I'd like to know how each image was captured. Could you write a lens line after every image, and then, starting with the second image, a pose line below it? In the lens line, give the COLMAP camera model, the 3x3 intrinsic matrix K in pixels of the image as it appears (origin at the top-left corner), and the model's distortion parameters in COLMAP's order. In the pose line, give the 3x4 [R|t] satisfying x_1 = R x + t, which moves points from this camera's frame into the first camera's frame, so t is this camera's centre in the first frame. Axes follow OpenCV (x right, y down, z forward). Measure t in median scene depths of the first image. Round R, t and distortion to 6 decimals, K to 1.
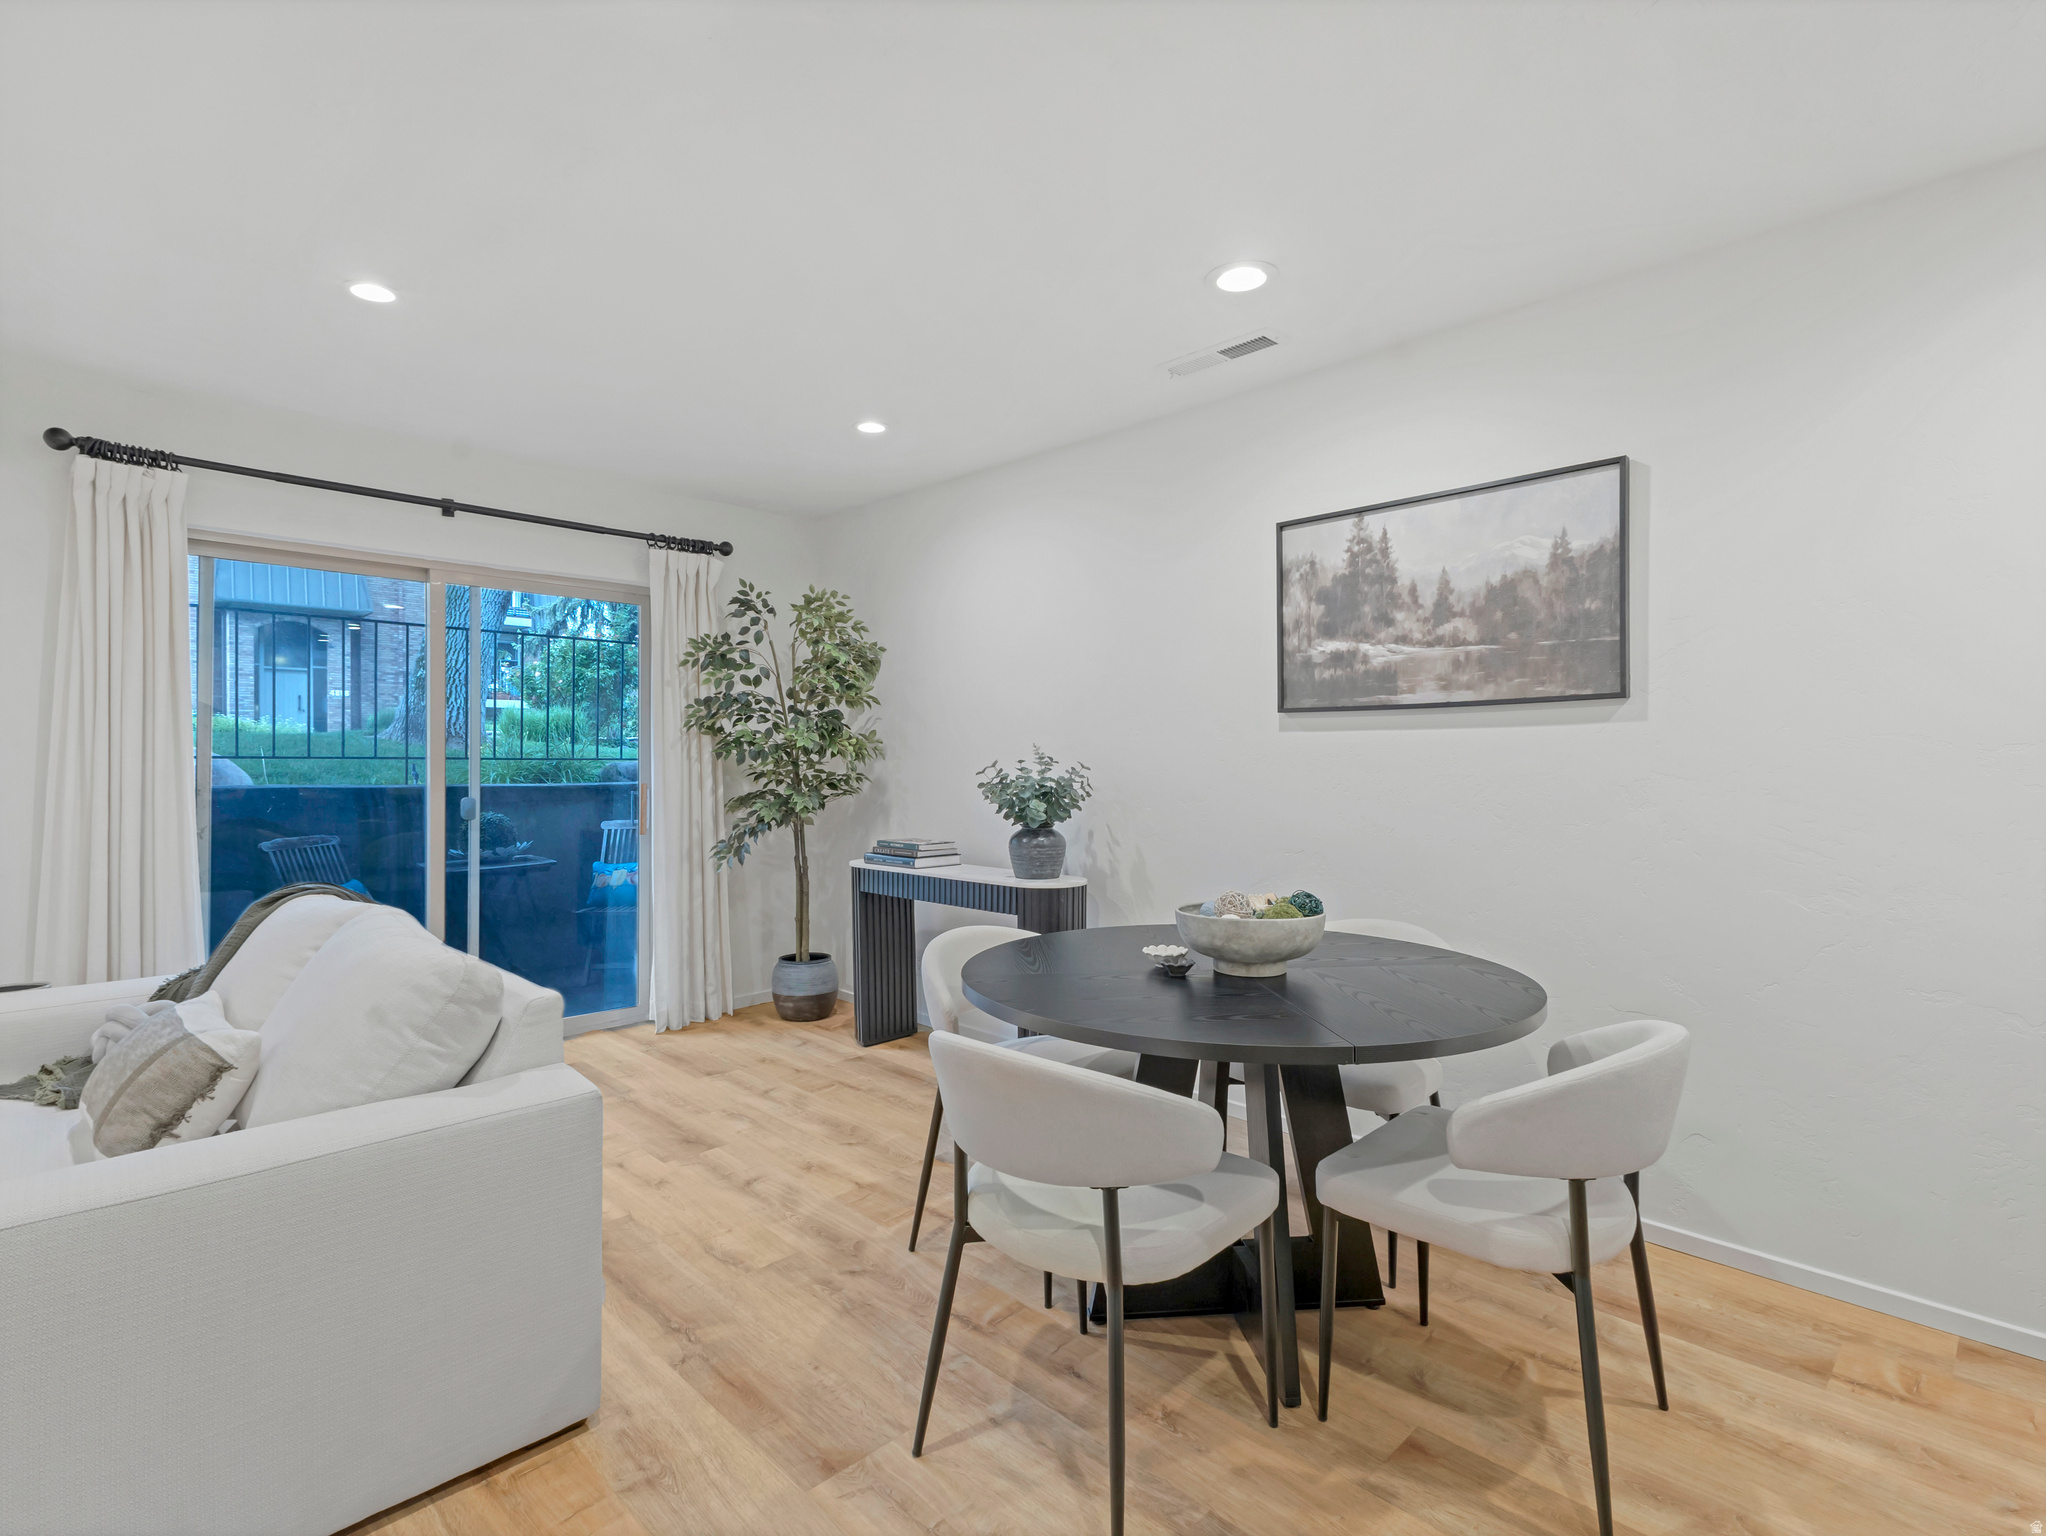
lens RADIAL K [[1003.0, 0, 1023.0], [0, 1003.0, 768.0], [0, 0, 1]] dist [-0.000347, 0.000016]
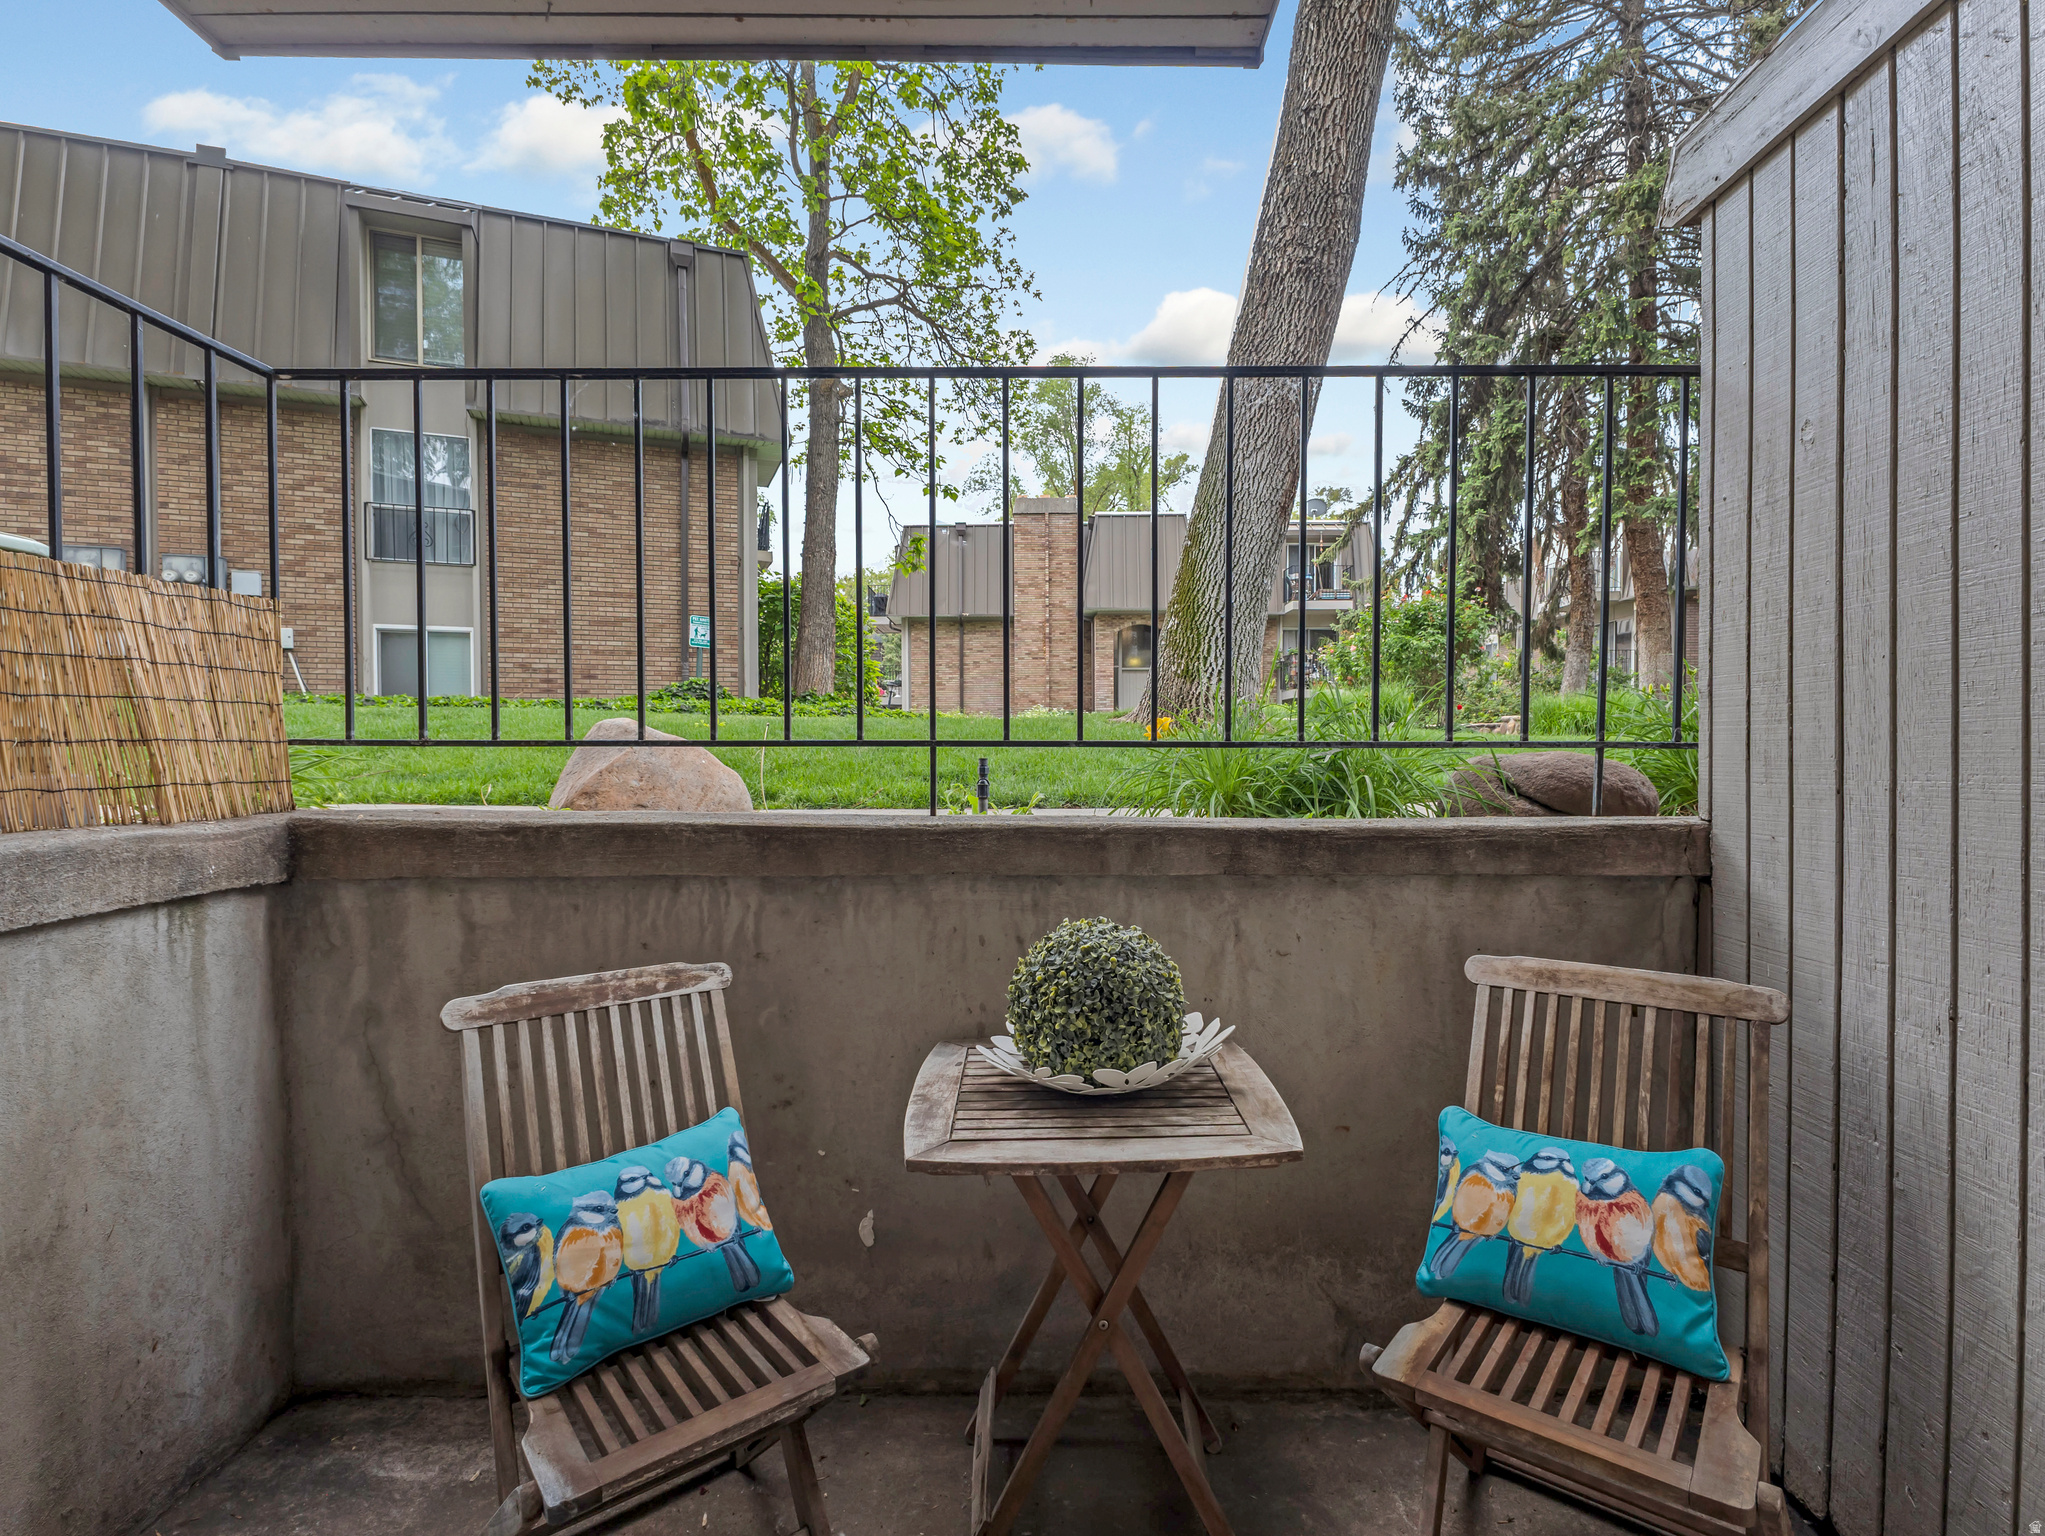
lens RADIAL K [[1002.5, 0, 1022.5], [0, 1002.5, 768.0], [0, 0, 1]] dist [-0.000347, 0.000016]
pose [[0.711869, 0.010994, -0.702226, -0.097647], [-0.006442, 0.999938, 0.009124, -0.001298], [0.702283, -0.001971, 0.711895, 0.222036]]
